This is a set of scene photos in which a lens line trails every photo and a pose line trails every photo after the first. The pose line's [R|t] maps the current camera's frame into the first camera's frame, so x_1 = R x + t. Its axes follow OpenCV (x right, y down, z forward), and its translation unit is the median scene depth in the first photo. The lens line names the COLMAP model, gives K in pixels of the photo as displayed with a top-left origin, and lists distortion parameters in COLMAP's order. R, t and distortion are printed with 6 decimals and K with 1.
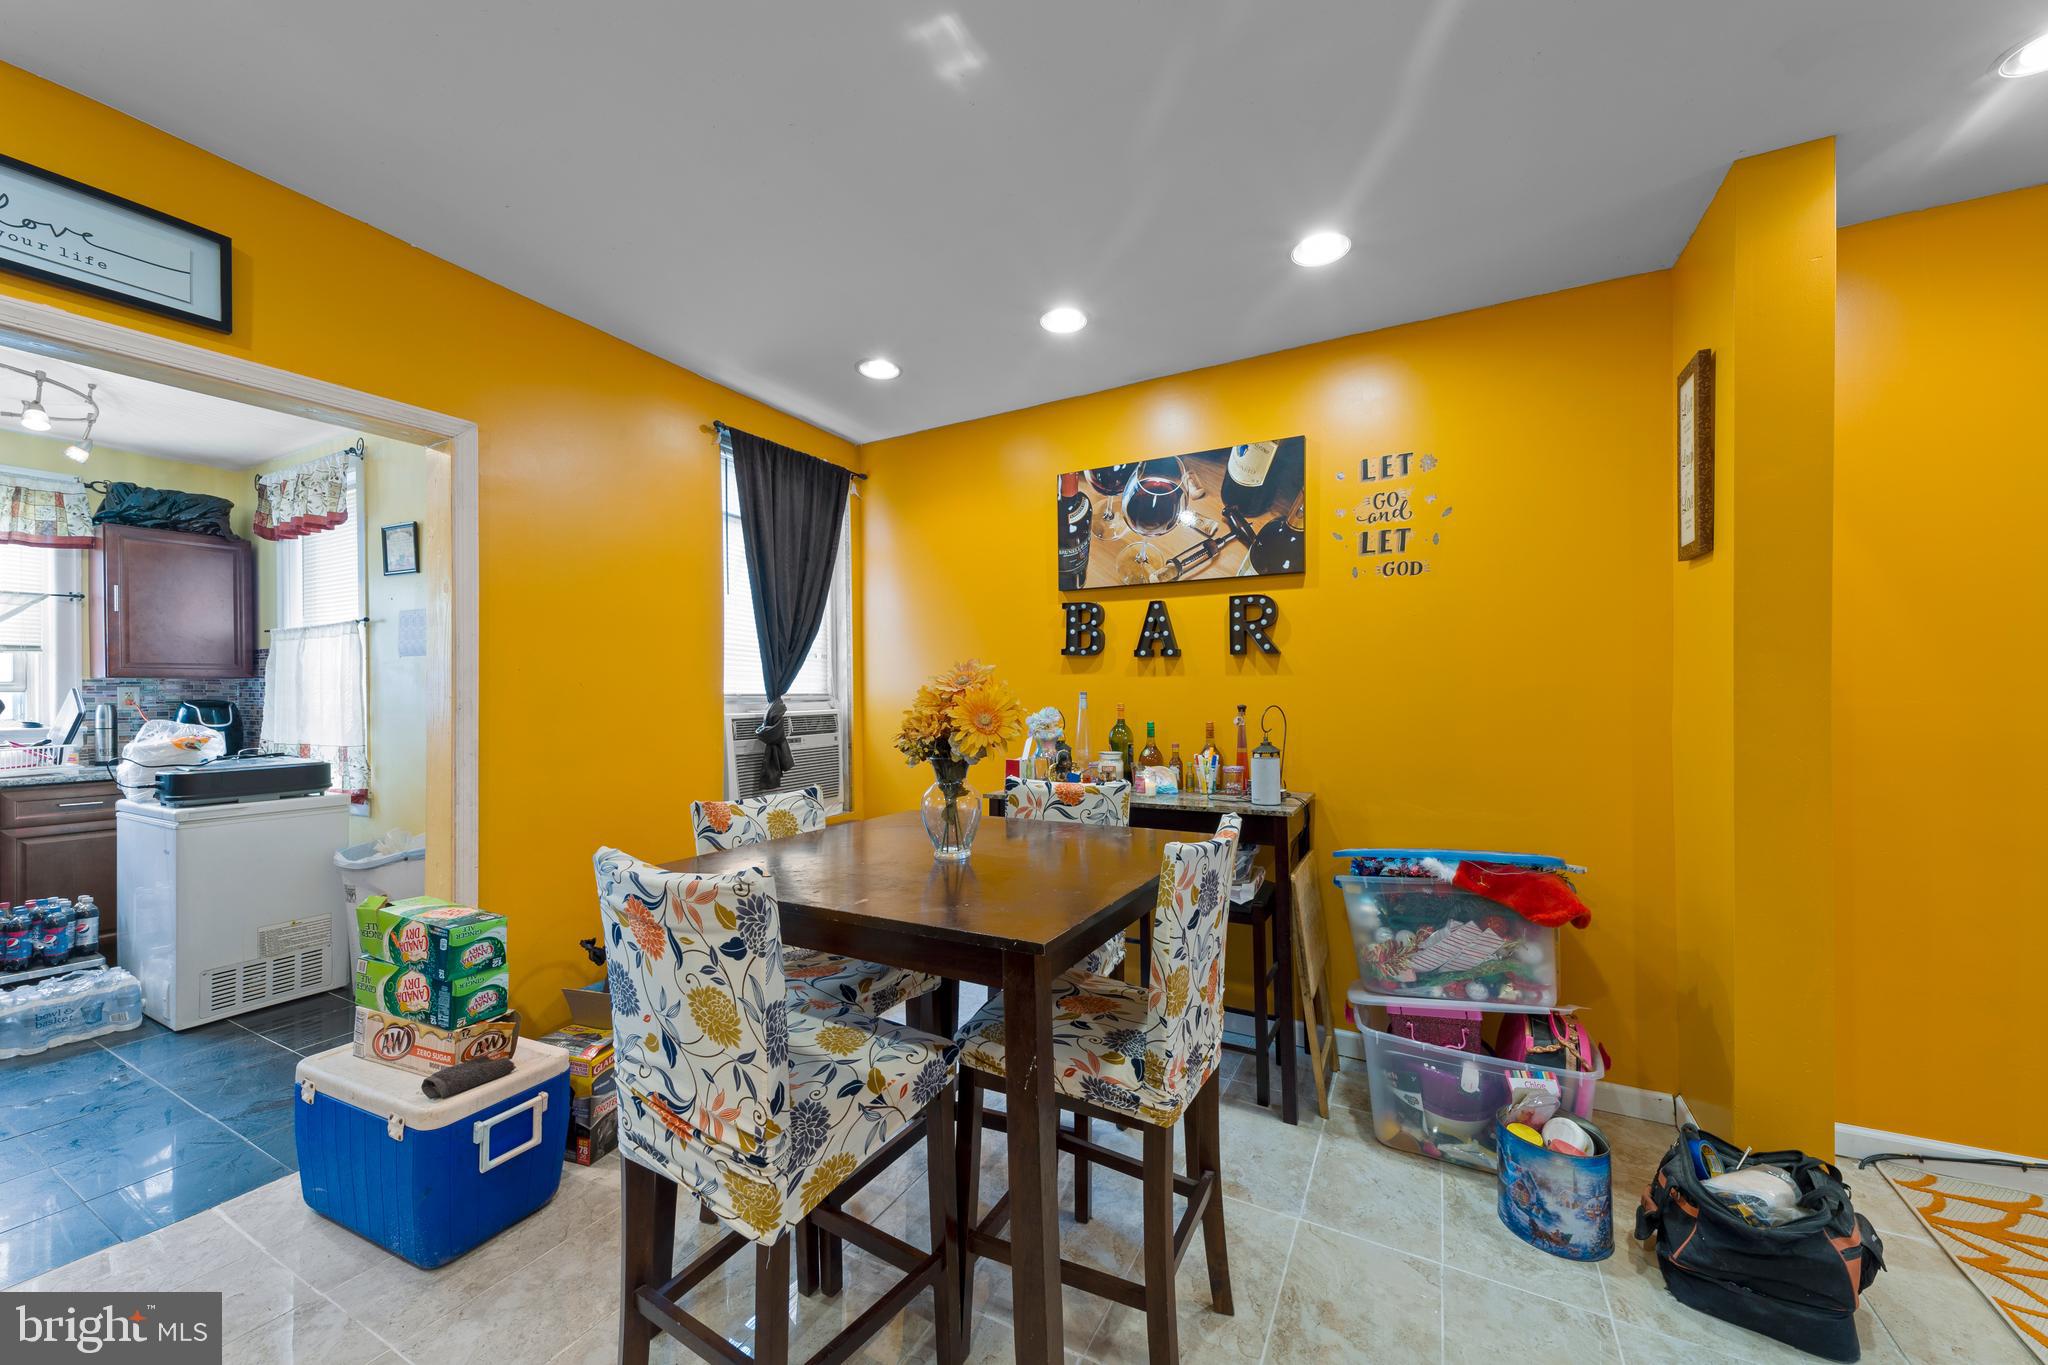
lens RADIAL K [[776.0, 0, 1028.3], [0, 776.0, 690.6], [0, 0, 1]] dist [0.047580, -0.013912]
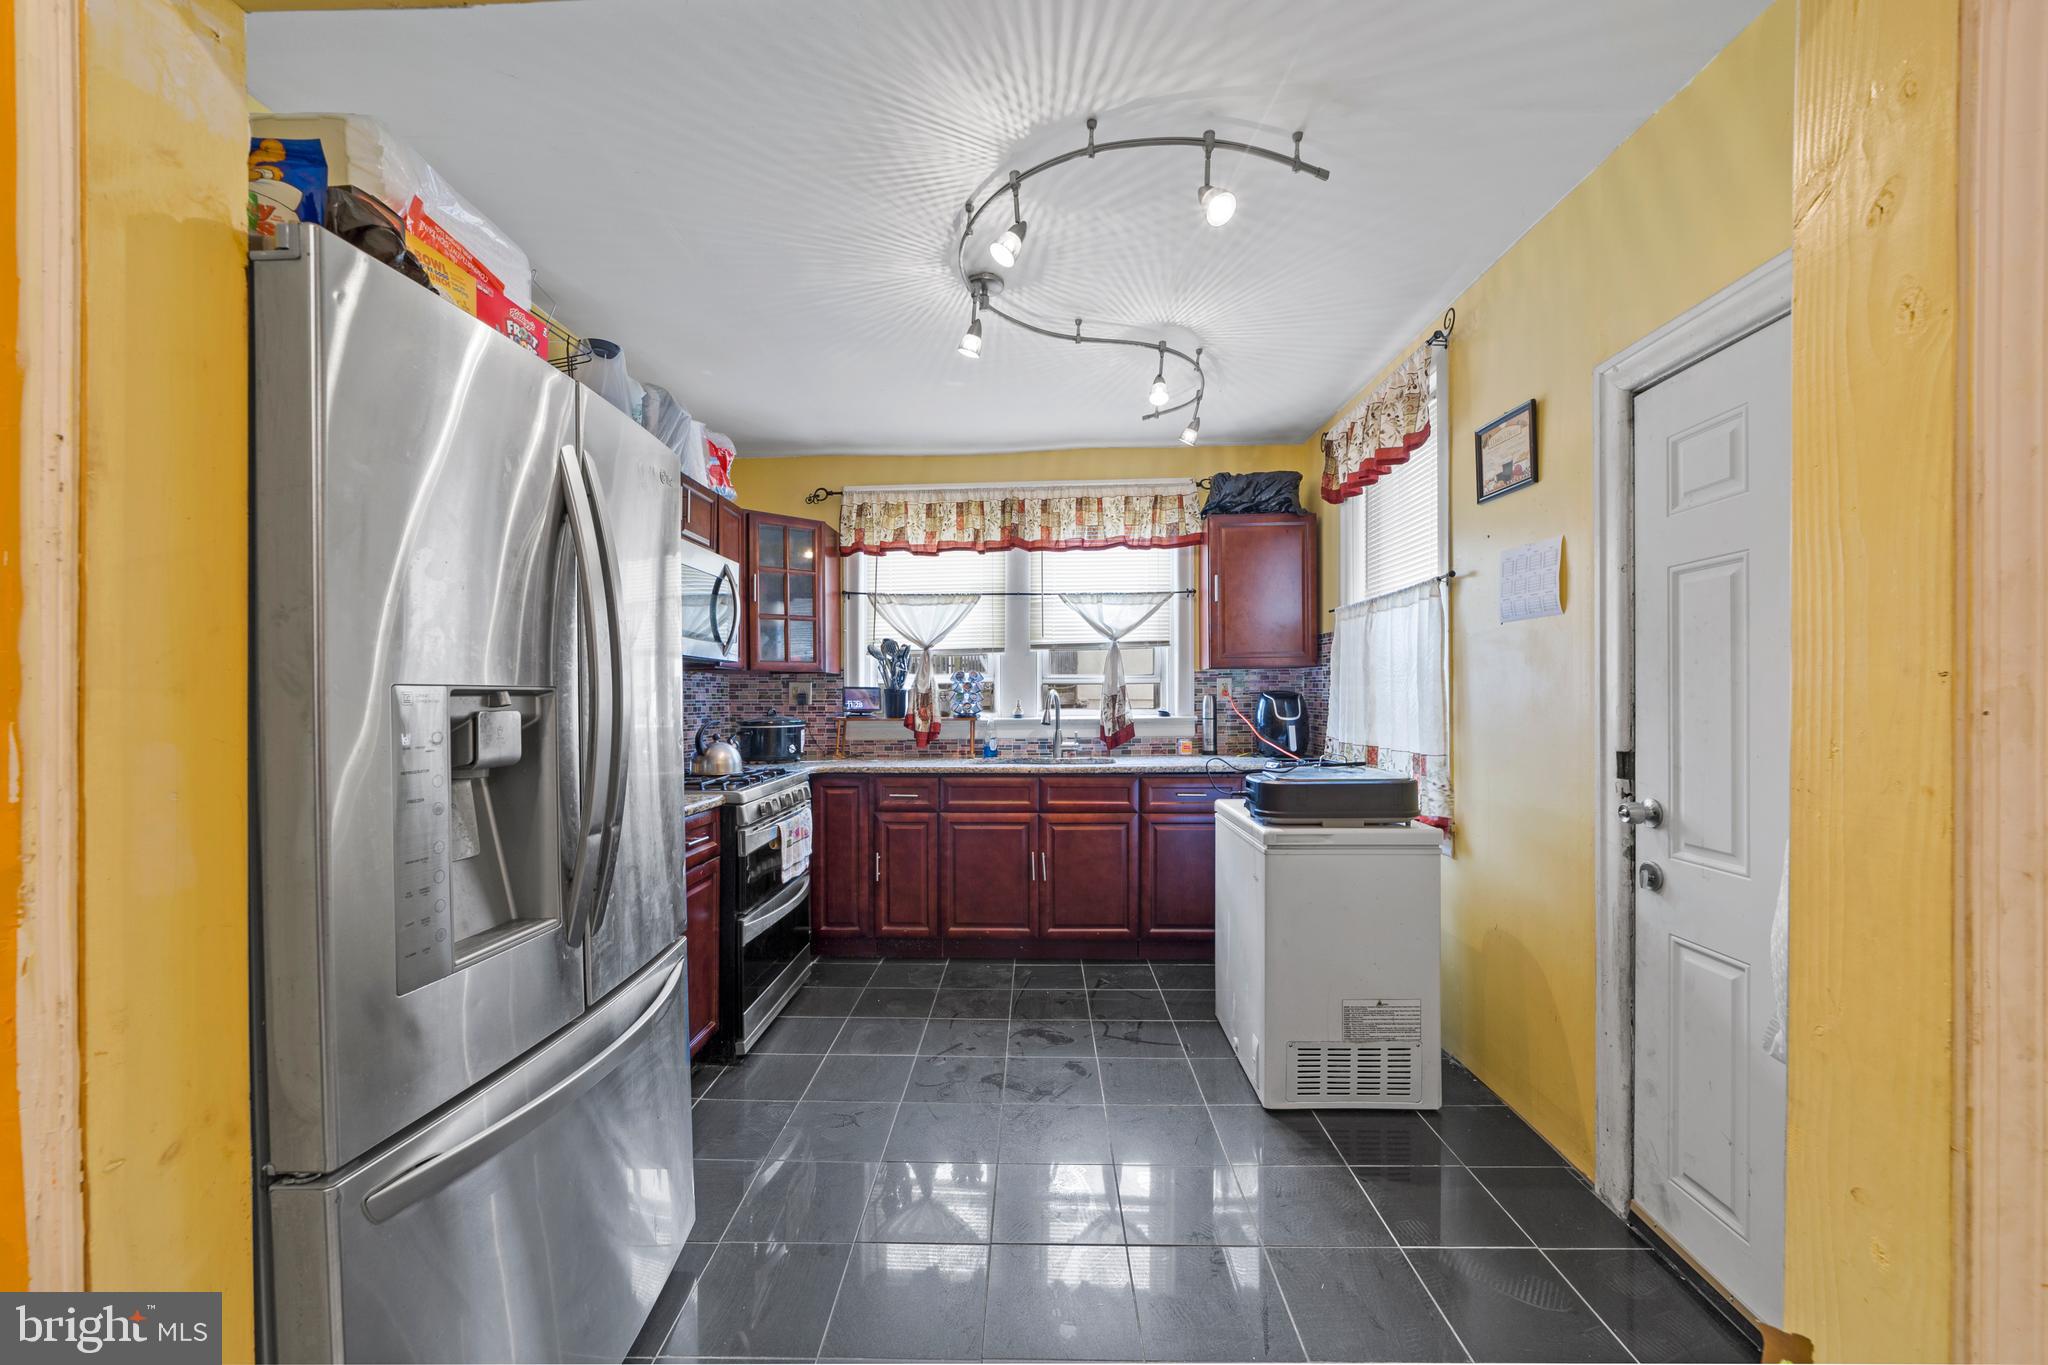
lens RADIAL K [[776.0, 0, 1028.3], [0, 776.0, 690.6], [0, 0, 1]] dist [0.047580, -0.013912]
pose [[0.462974, 0.001305, -0.886371, -0.380888], [0.002636, 0.999992, 0.002849, 0.008781], [0.886368, -0.003656, 0.462967, 0.343450]]
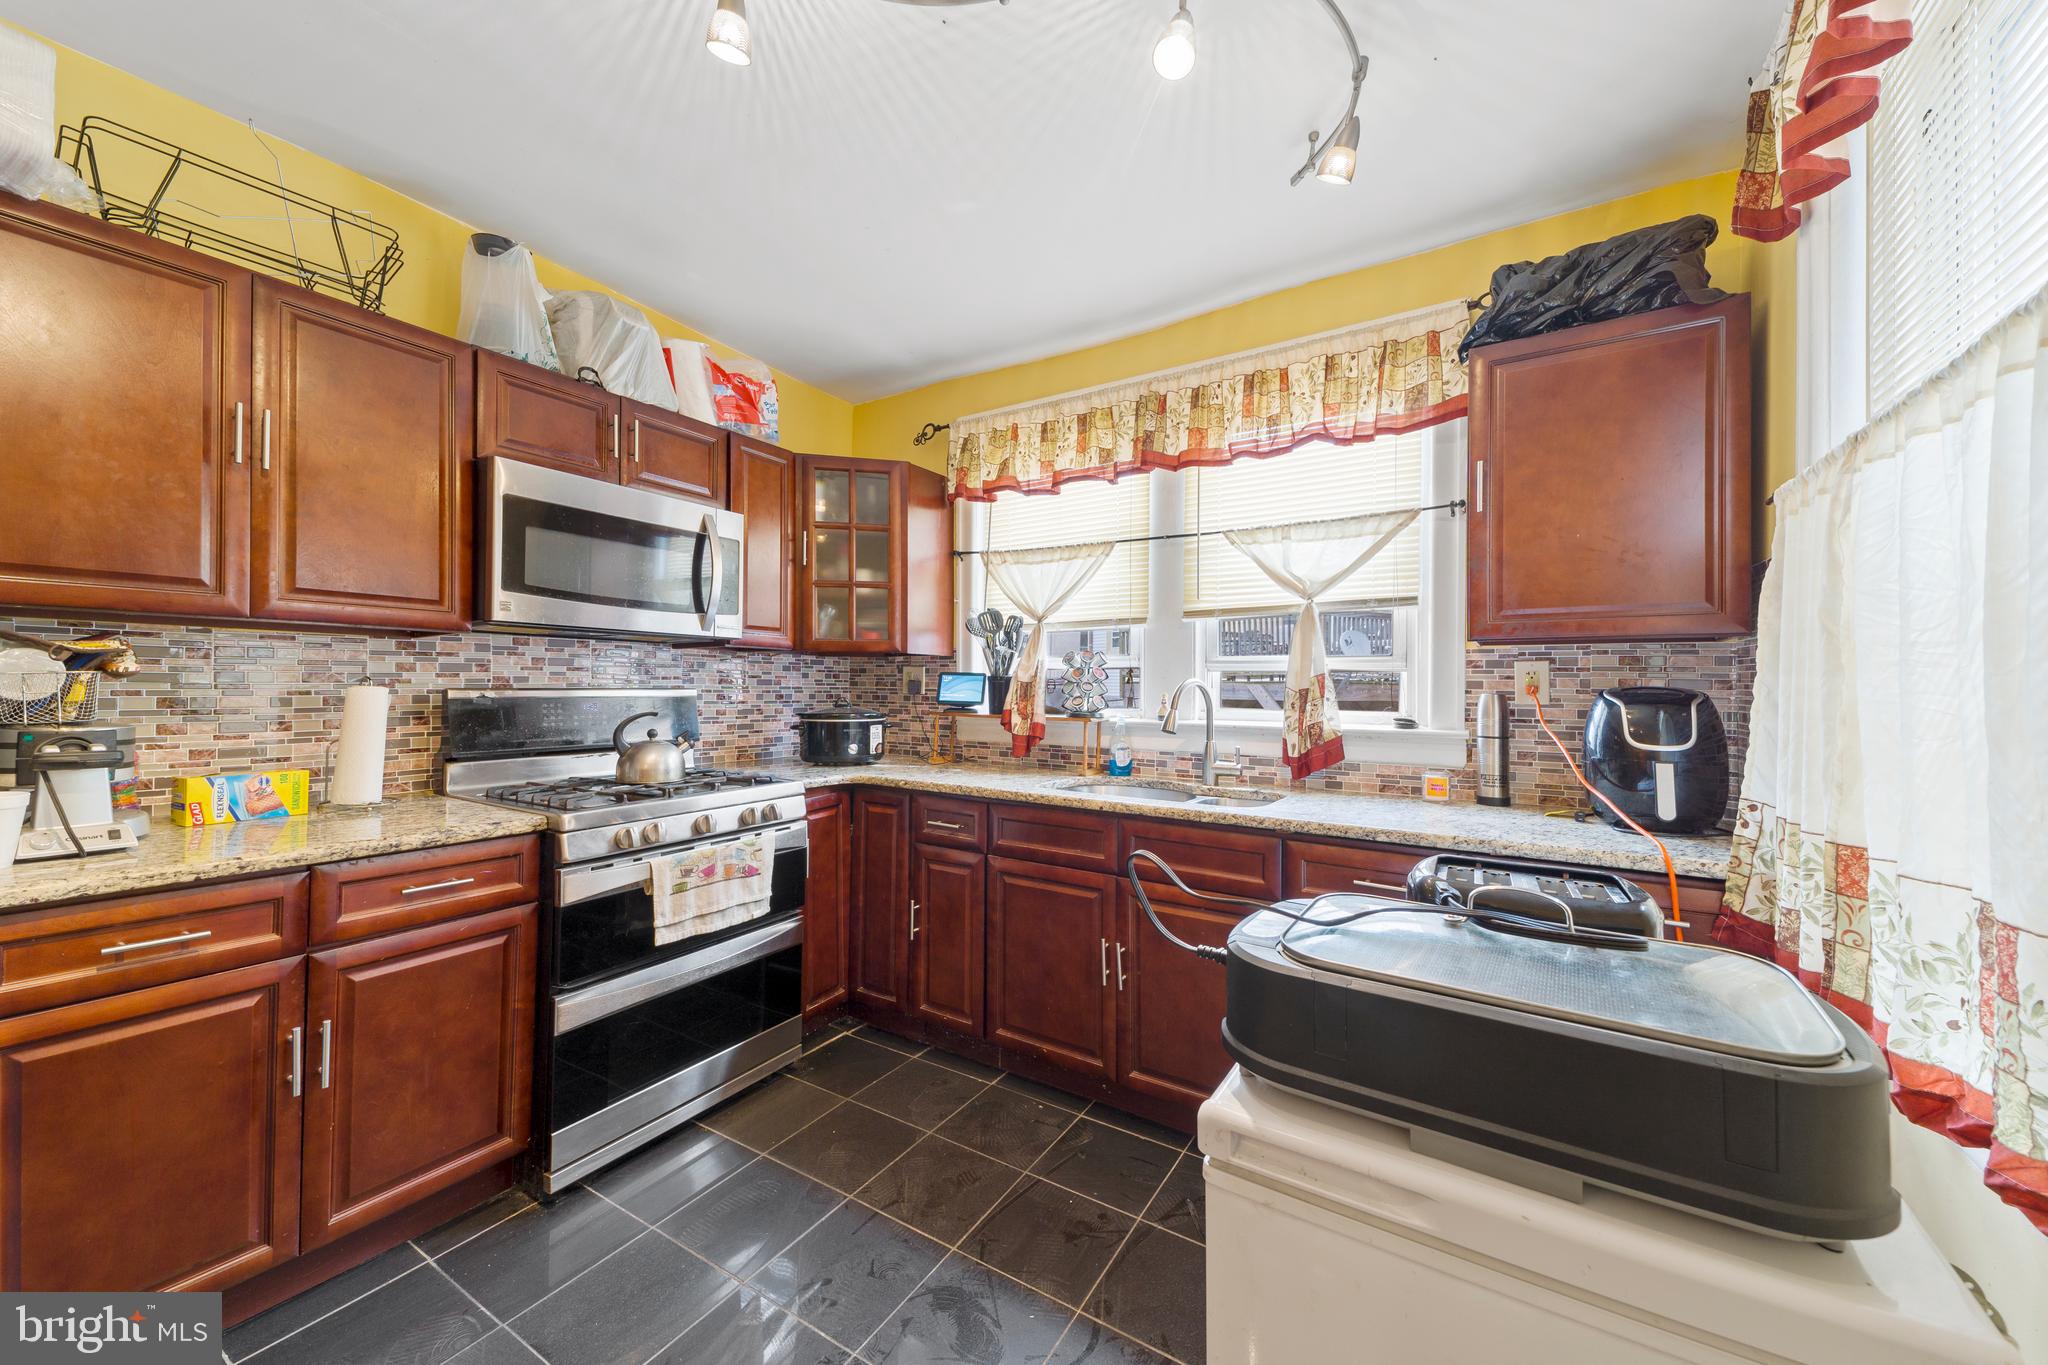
lens RADIAL K [[770.1, 0, 1034.2], [0, 770.1, 668.5], [0, 0, 1]] dist [0.060372, -0.000055]
pose [[-0.038093, -0.009652, -0.999228, -0.610459], [-0.008768, 0.999918, -0.009325, 0.008911], [0.999236, 0.008406, -0.038174, 0.728143]]
